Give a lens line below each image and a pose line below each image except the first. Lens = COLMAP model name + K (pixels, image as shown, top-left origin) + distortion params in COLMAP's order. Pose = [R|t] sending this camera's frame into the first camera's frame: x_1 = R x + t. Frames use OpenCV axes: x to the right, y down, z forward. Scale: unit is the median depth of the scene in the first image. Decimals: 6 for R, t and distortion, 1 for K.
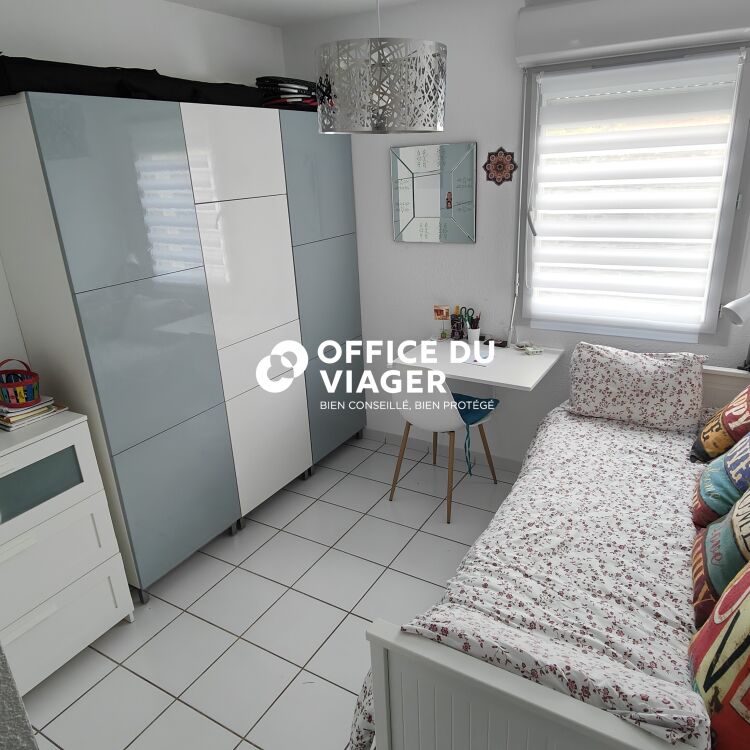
lens RADIAL K [[575.2, 0, 375.0], [0, 575.2, 375.0], [0, 0, 1]] dist [-0.000099, -0.002798]
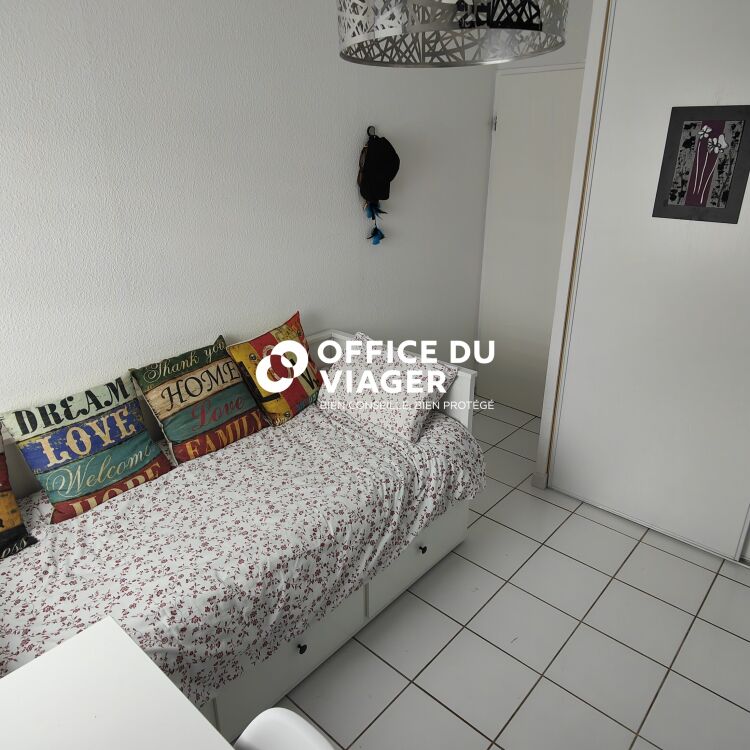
lens RADIAL K [[575.2, 0, 375.0], [0, 575.2, 375.0], [0, 0, 1]] dist [-0.000099, -0.002798]
pose [[-0.979872, -0.028956, 0.197514, -0.036782], [0.112007, 0.739255, 0.664046, -0.565190], [-0.165241, 0.672803, -0.721132, 1.617202]]
